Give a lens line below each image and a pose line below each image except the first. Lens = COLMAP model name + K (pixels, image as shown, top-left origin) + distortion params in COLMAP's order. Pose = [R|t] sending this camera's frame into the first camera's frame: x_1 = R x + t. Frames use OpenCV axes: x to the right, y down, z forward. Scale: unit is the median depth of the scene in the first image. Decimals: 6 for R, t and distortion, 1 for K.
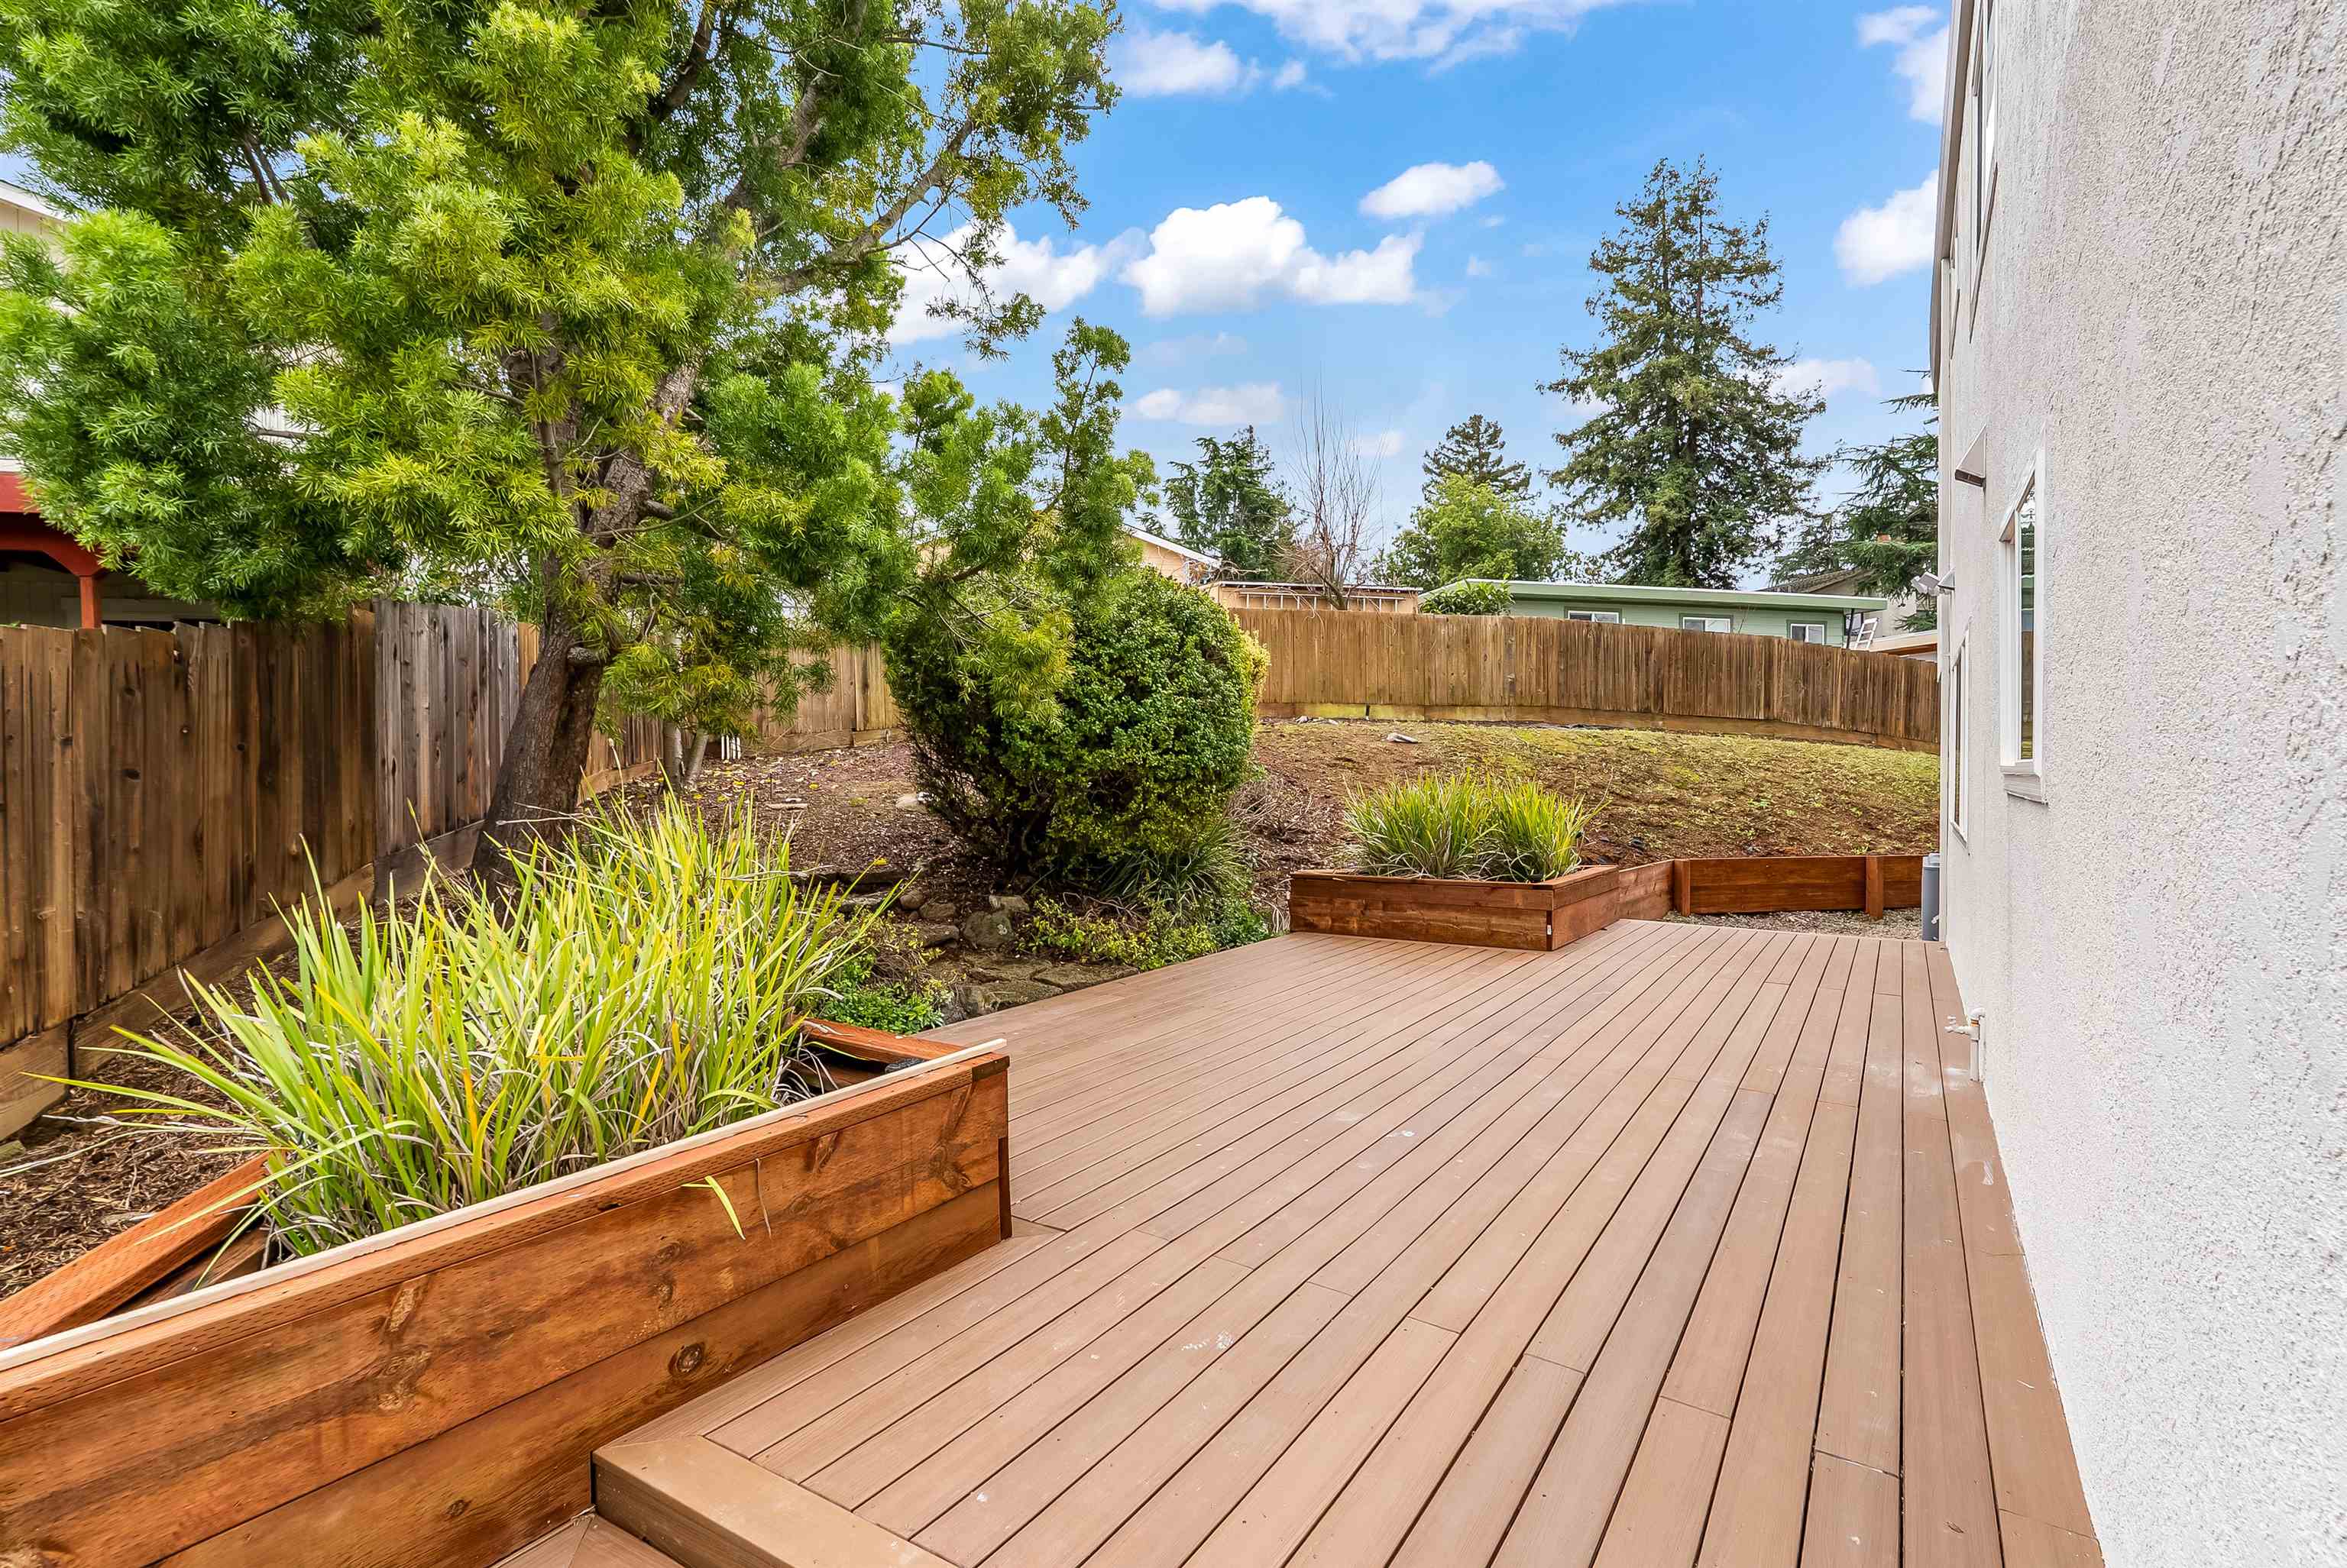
lens RADIAL K [[1052.8, 0, 1169.7], [0, 1052.8, 794.6], [0, 0, 1]] dist [-0.023662, 0.000060]
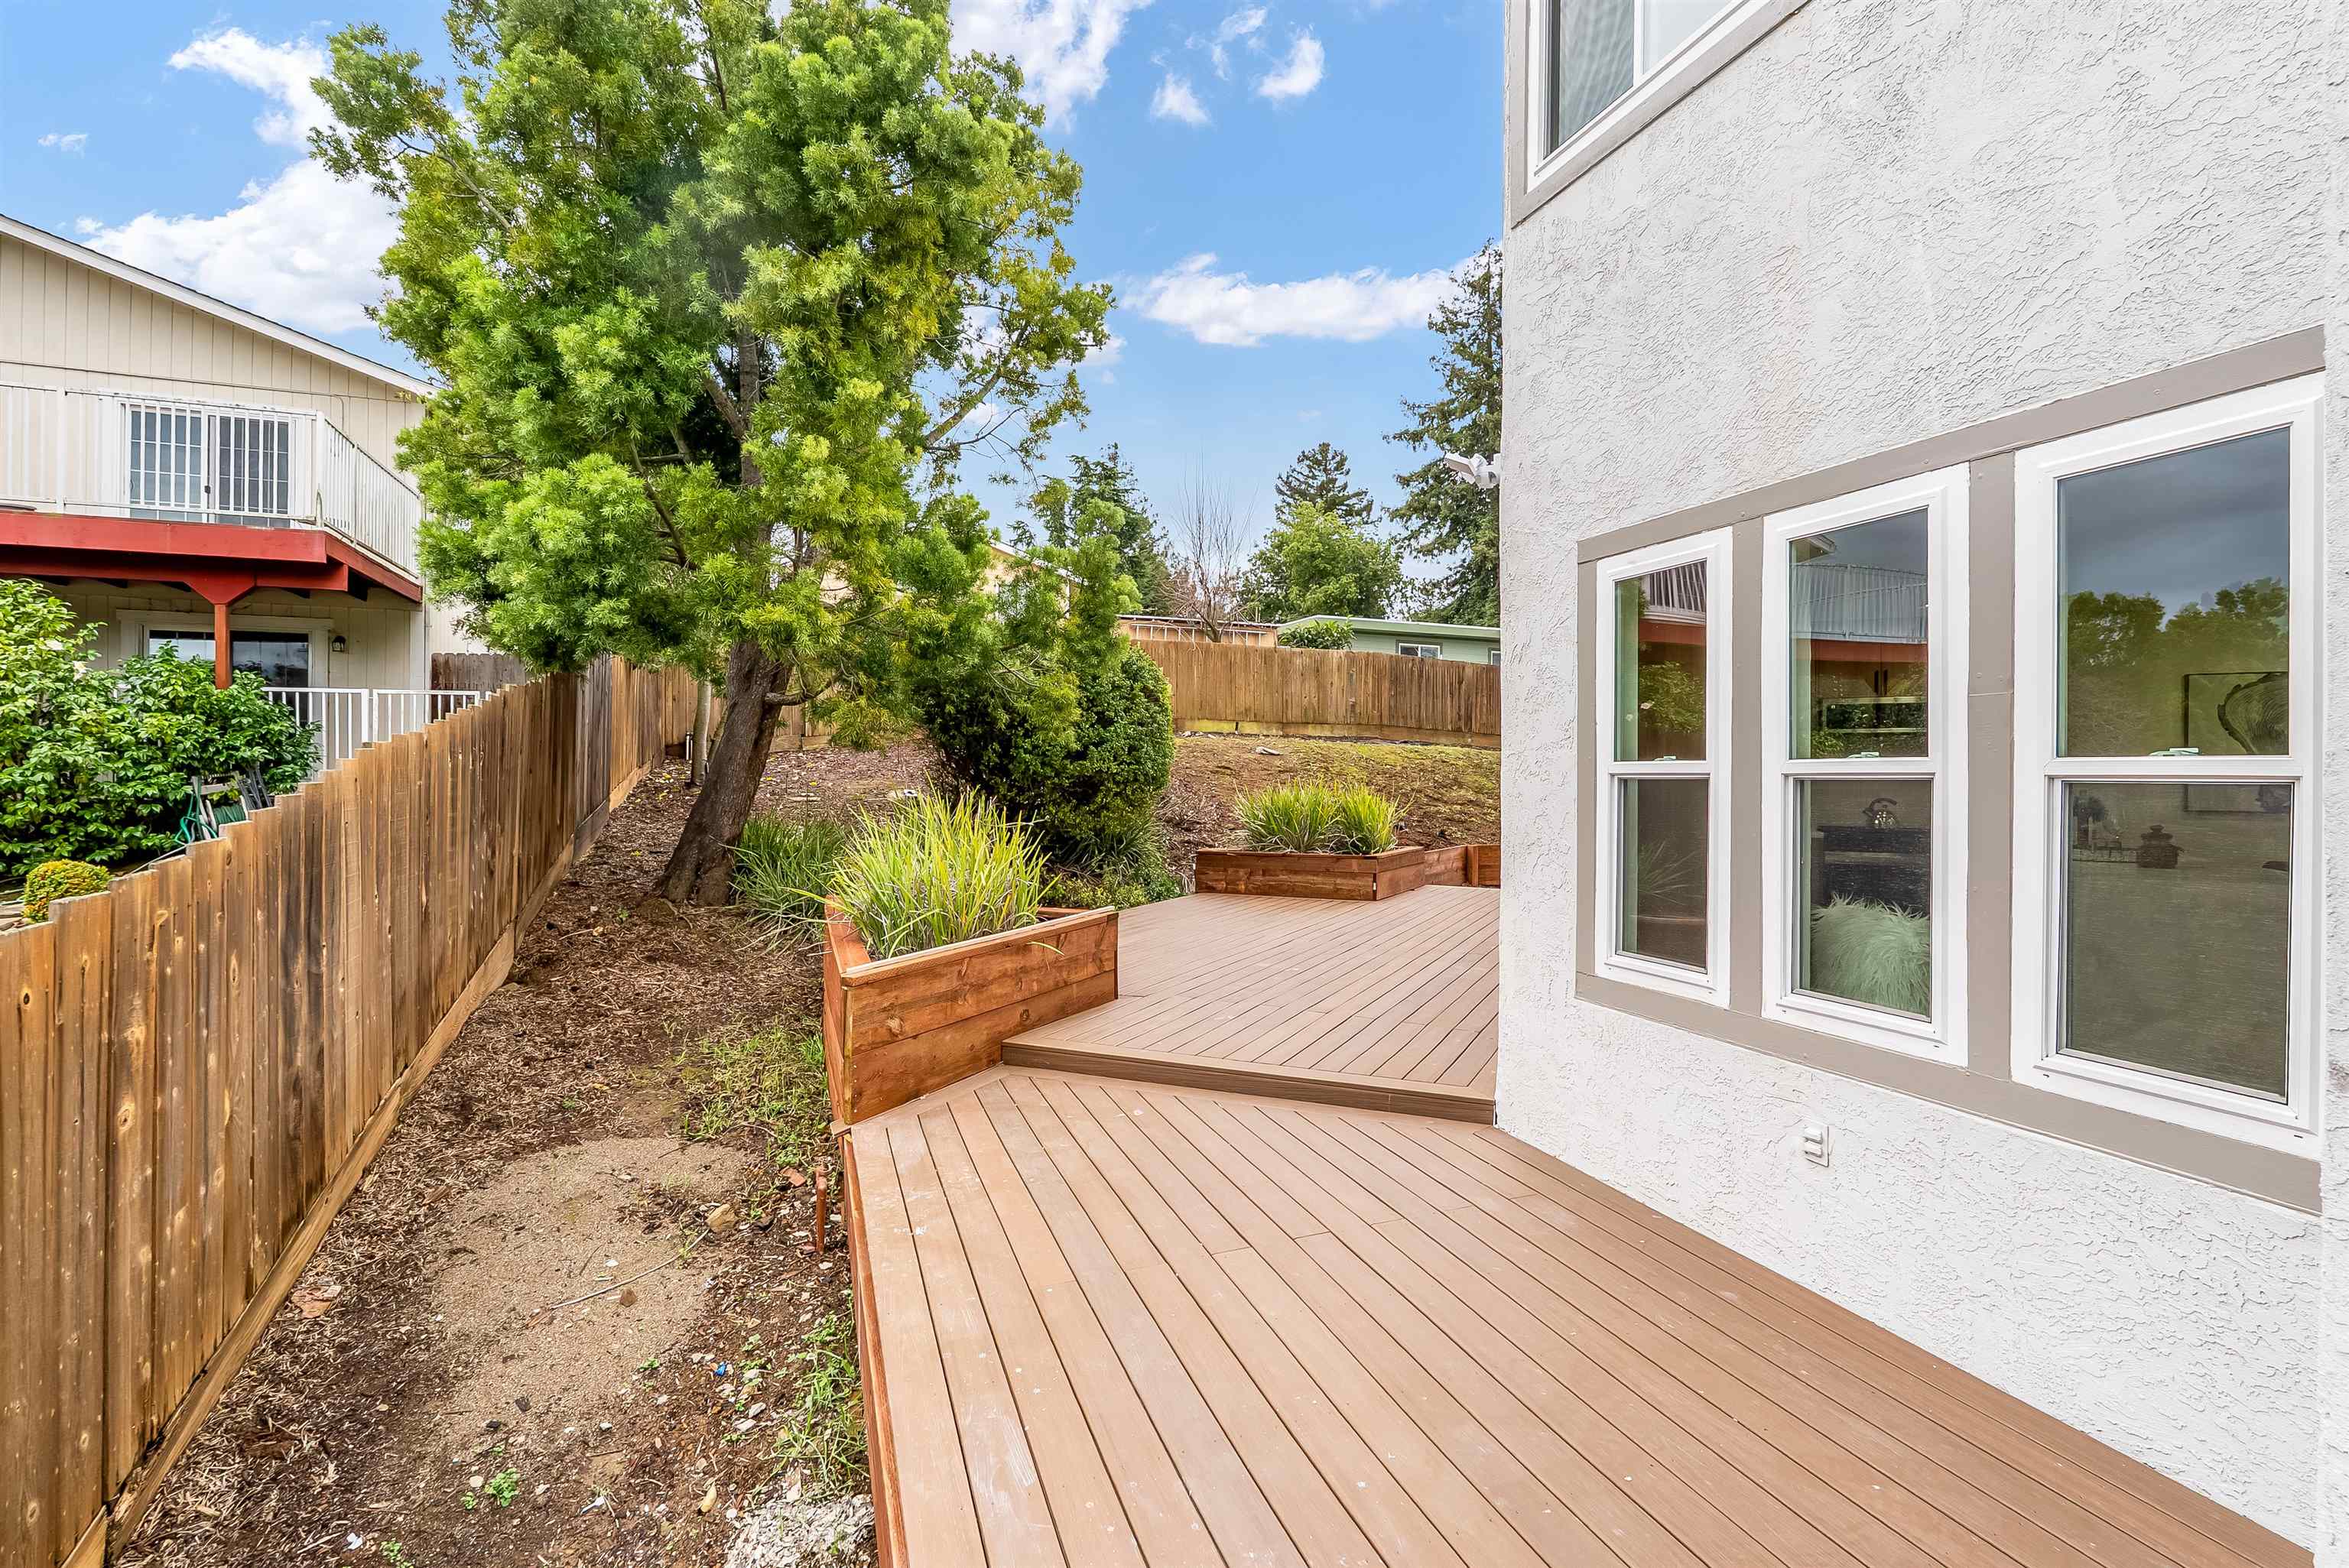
lens RADIAL K [[1047.7, 0, 1181.9], [0, 1047.7, 801.4], [0, 0, 1]] dist [-0.004557, -0.000093]
pose [[0.988323, 0.007839, 0.152170, -0.096871], [-0.008361, 0.999961, 0.002788, 0.005380], [-0.152143, -0.004028, 0.988350, -0.306135]]
